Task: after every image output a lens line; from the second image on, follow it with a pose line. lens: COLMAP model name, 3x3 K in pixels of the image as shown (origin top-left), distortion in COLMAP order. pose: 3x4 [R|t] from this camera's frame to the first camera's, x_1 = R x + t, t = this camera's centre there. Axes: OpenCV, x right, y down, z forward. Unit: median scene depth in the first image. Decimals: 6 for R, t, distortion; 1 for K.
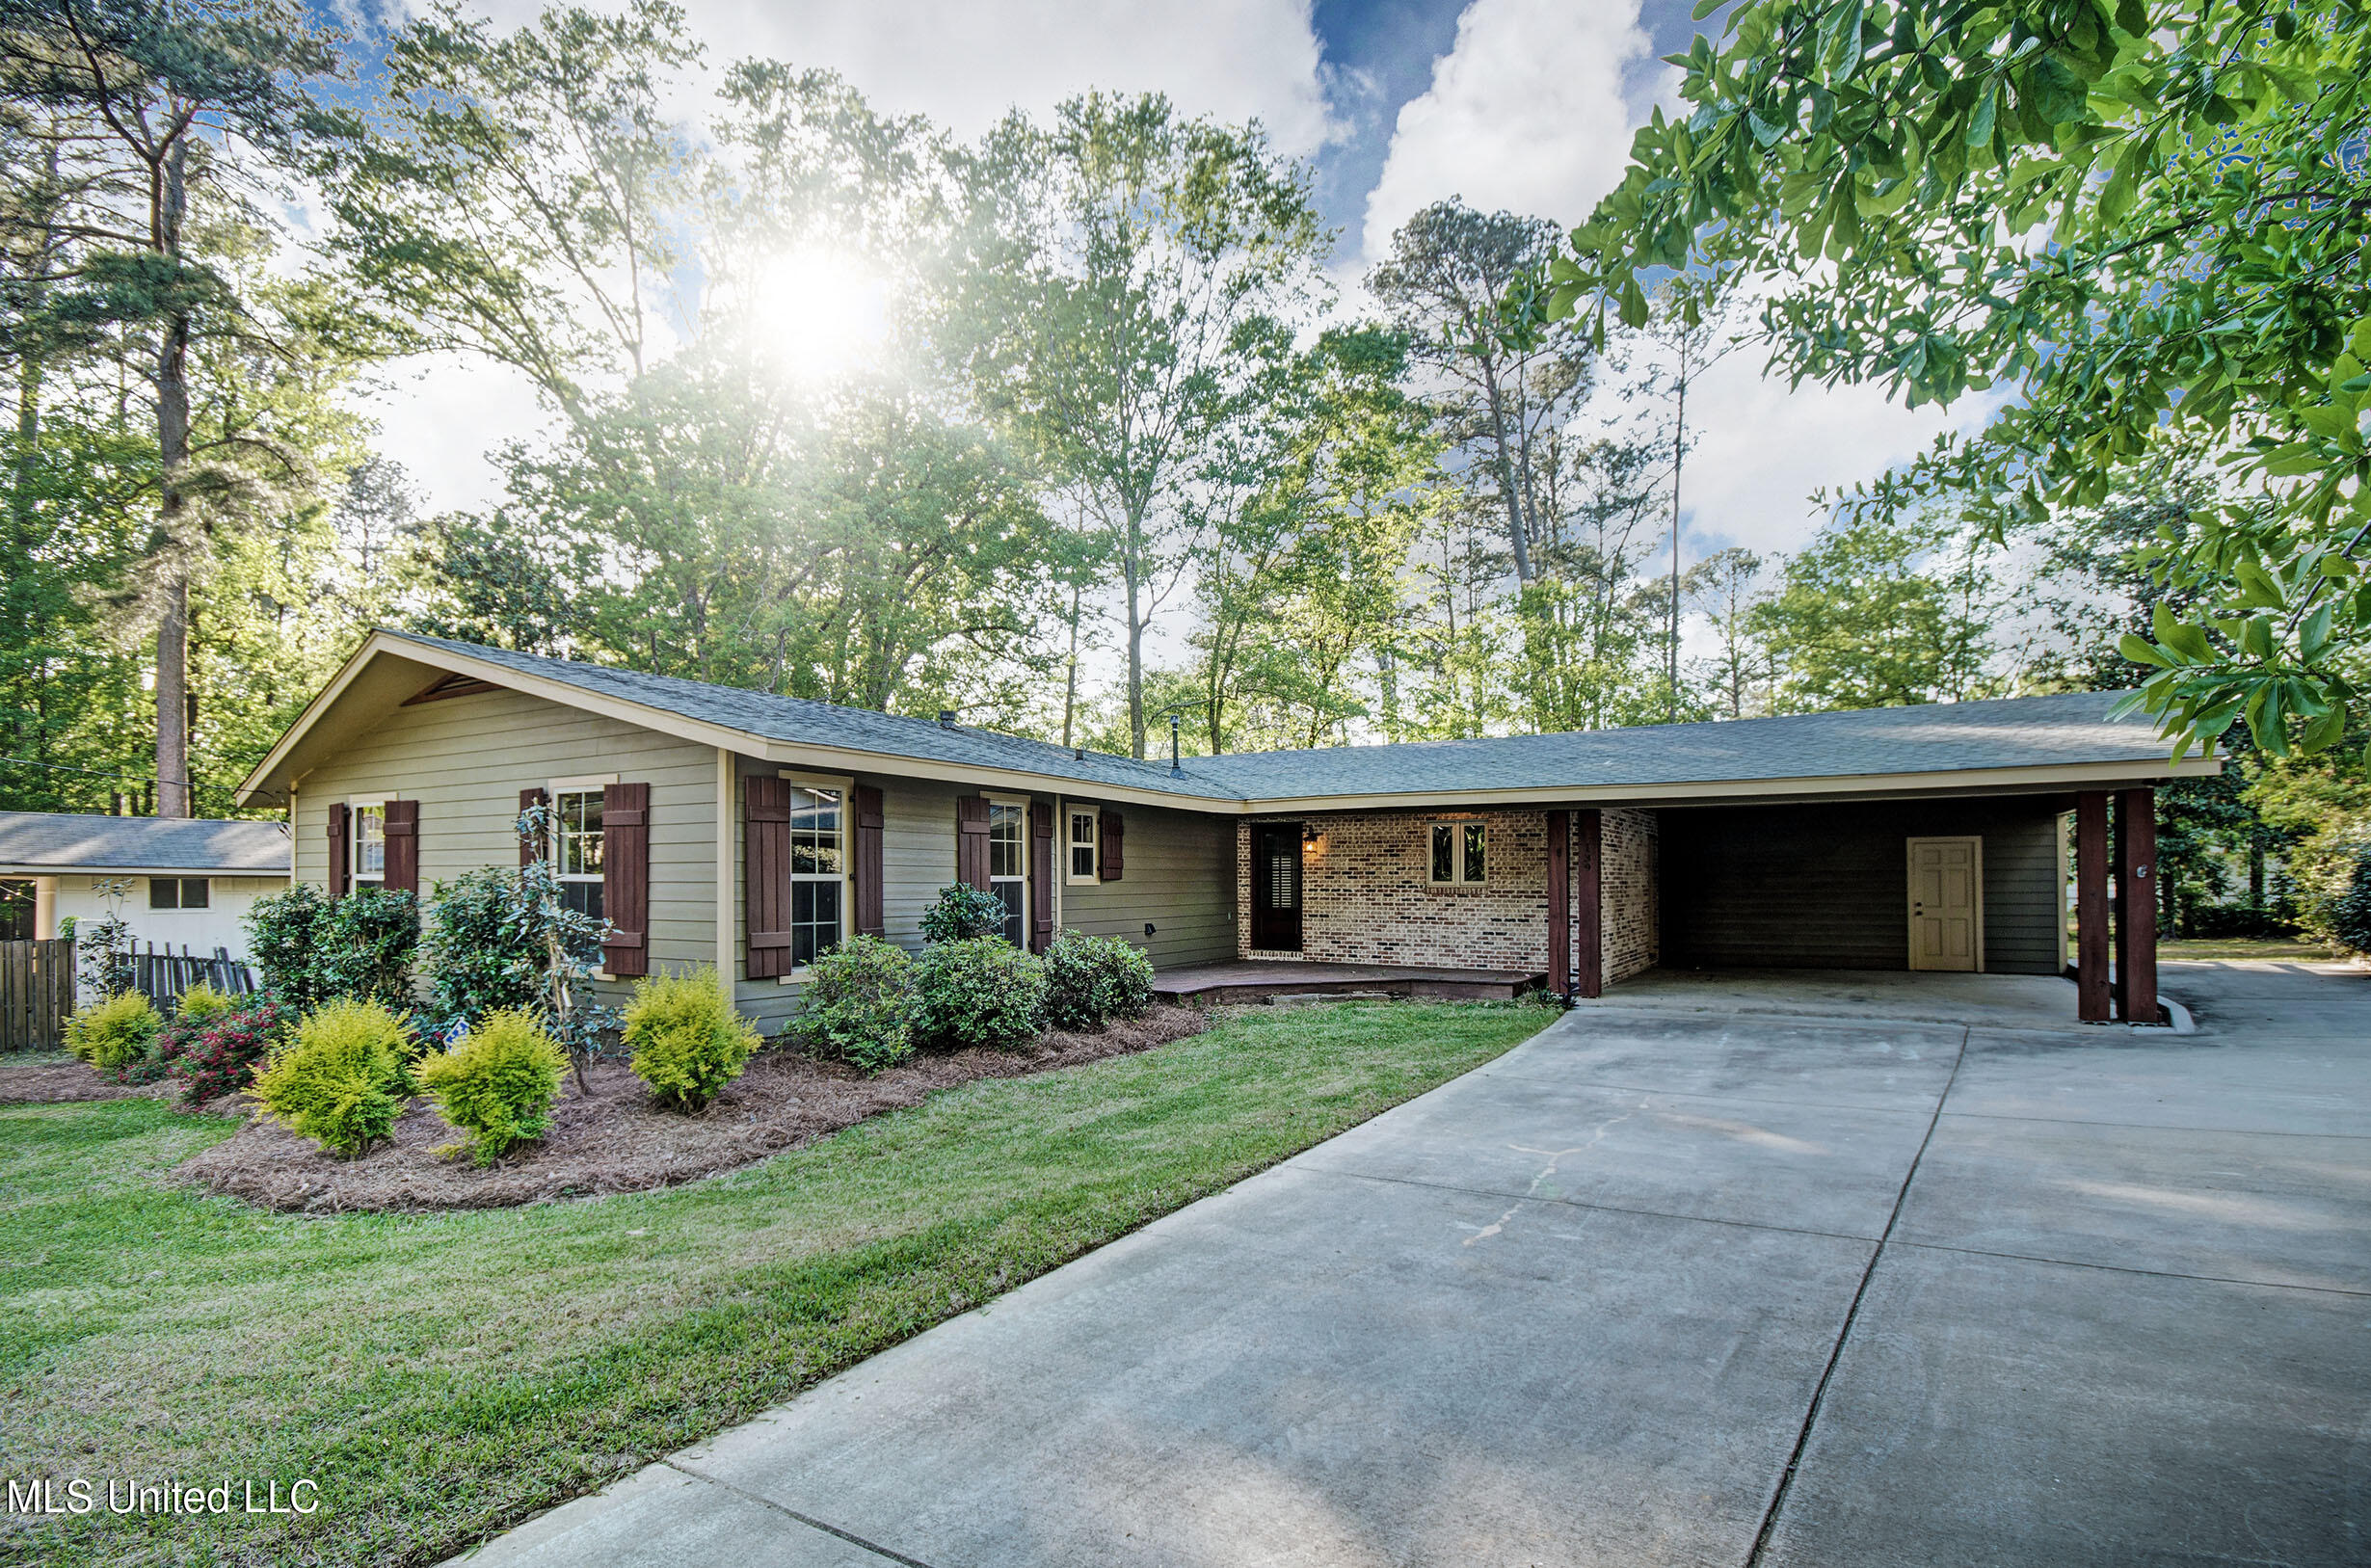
lens RADIAL K [[1147.4, 0, 1183.7], [0, 1147.4, 853.7], [0, 0, 1]] dist [-0.000548, -0.000120]
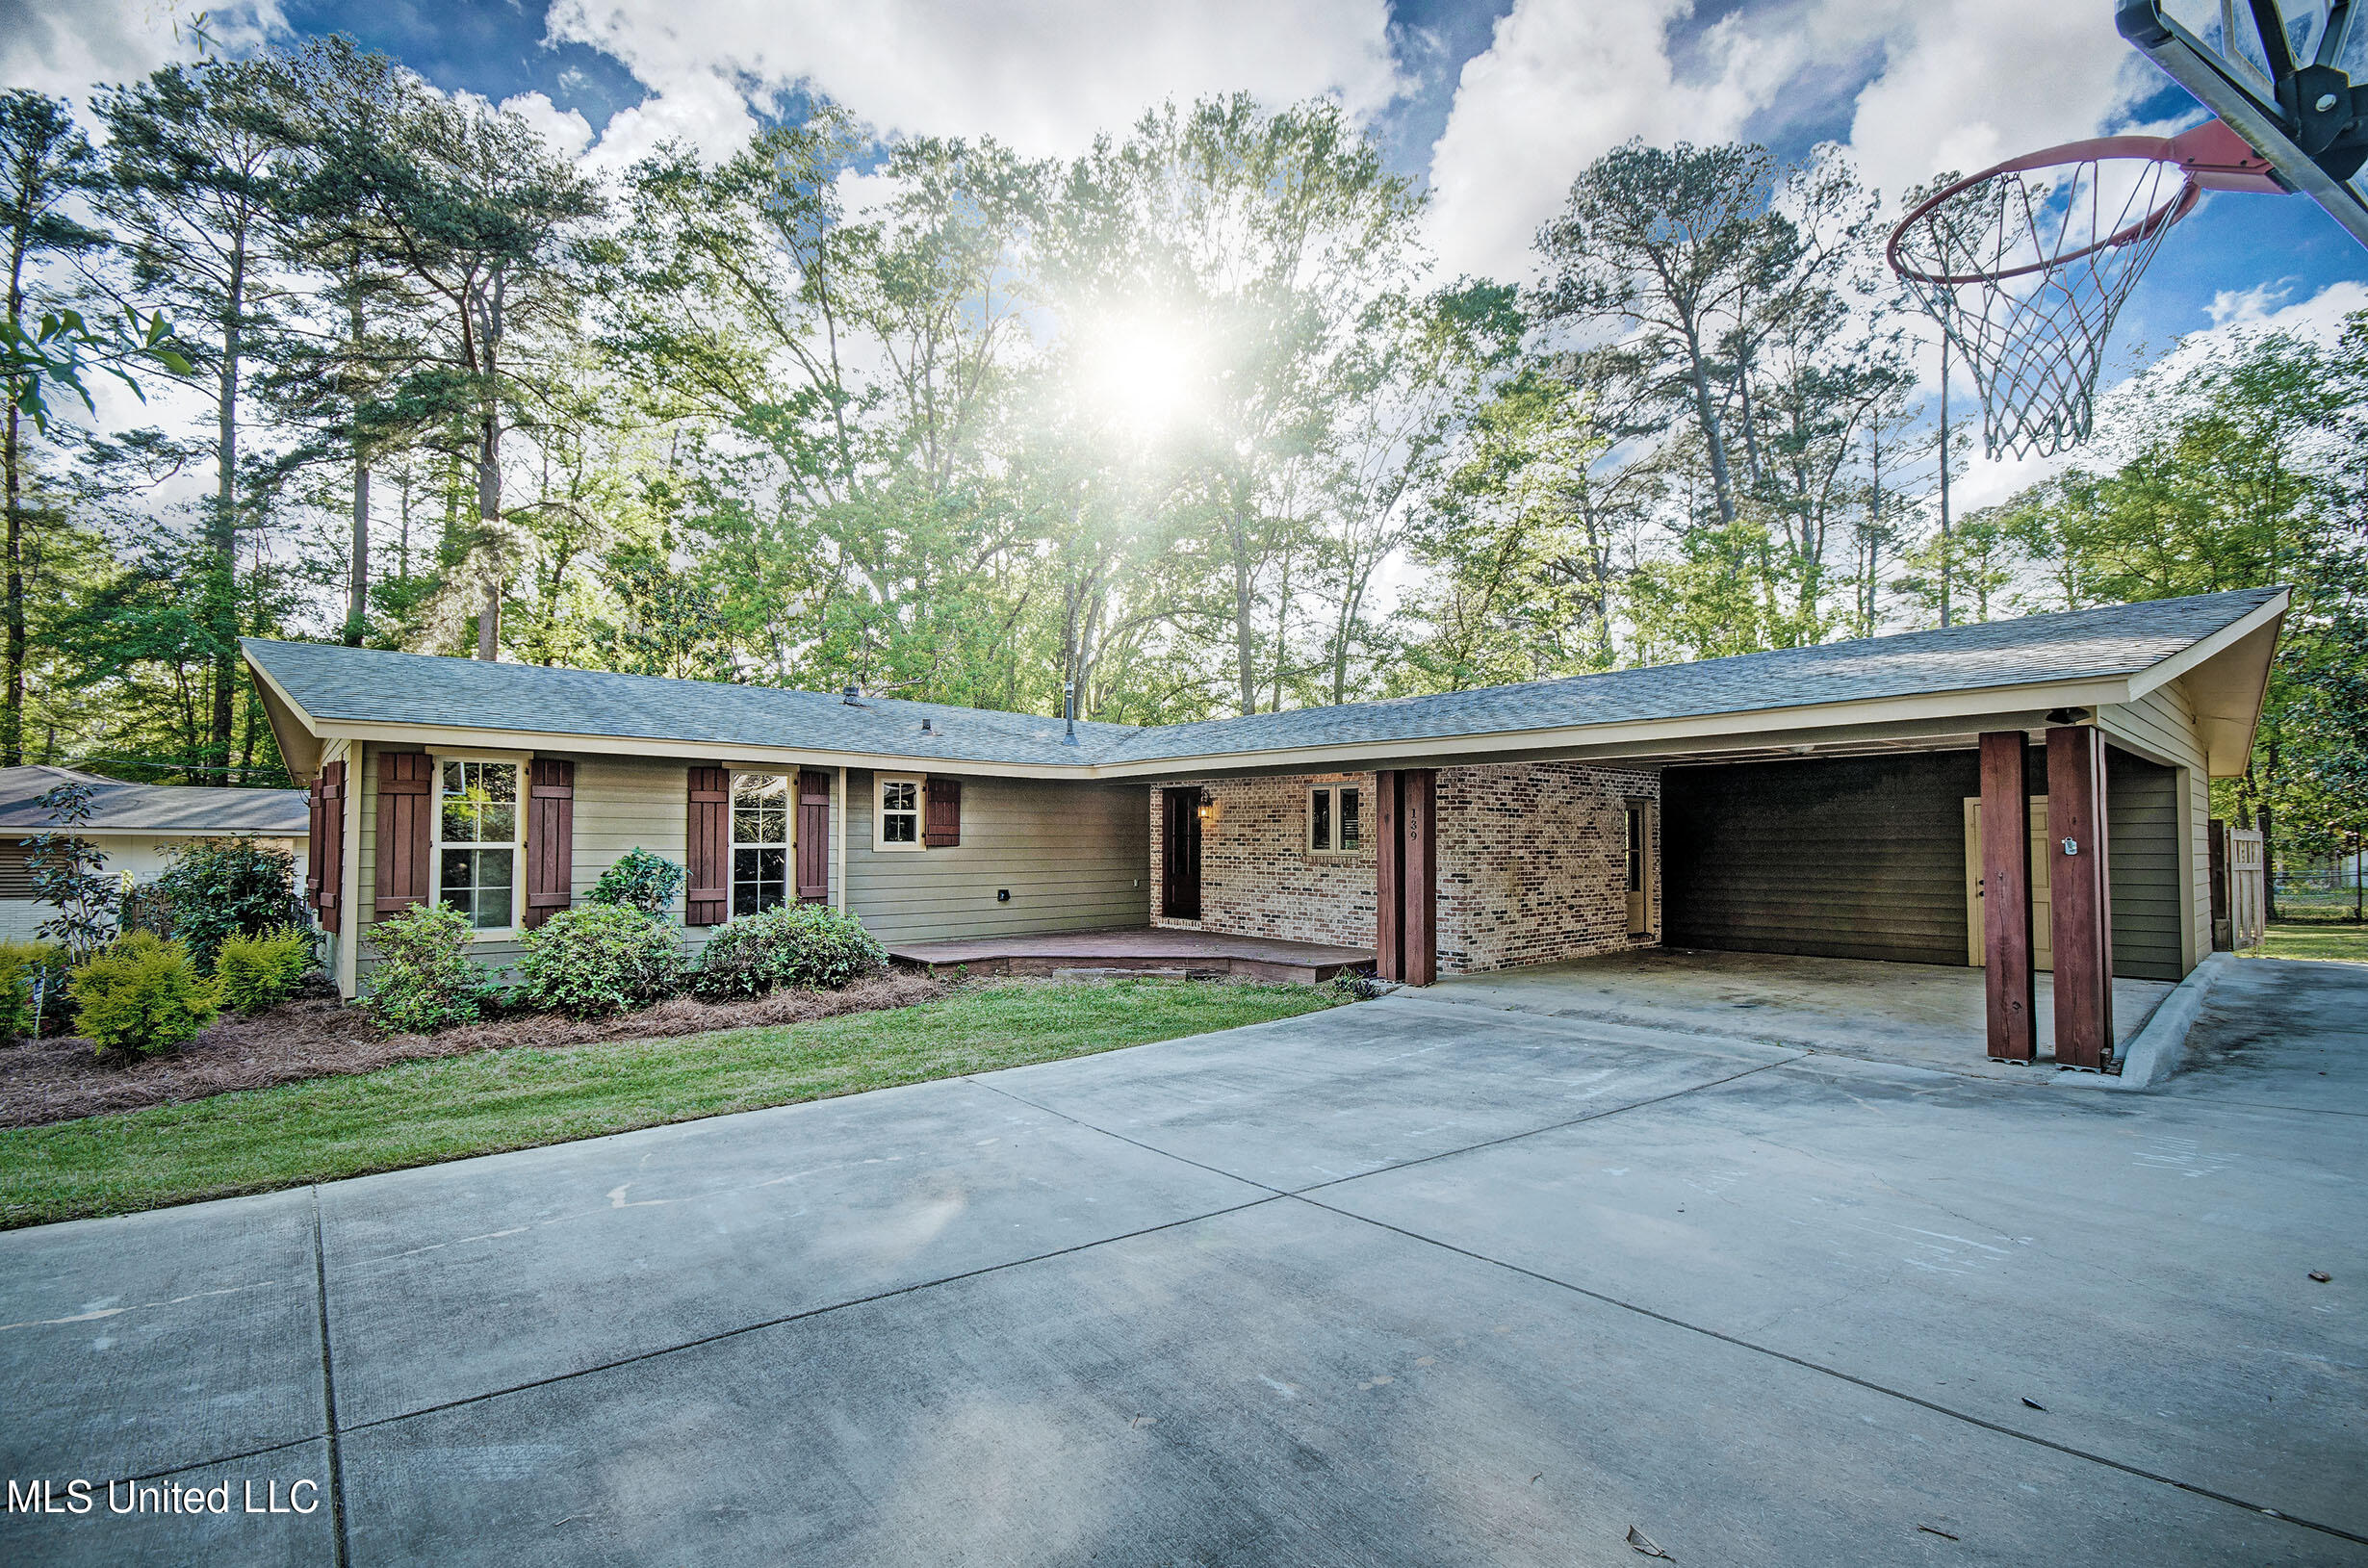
lens RADIAL K [[1034.1, 0, 1184.0], [0, 1034.1, 784.0], [0, 0, 1]] dist [0.012282, -0.010158]
pose [[0.949385, -0.011629, -0.313899, 0.383122], [0.002591, 0.999570, -0.029197, -0.004532], [0.314103, 0.026906, 0.949007, 0.176176]]
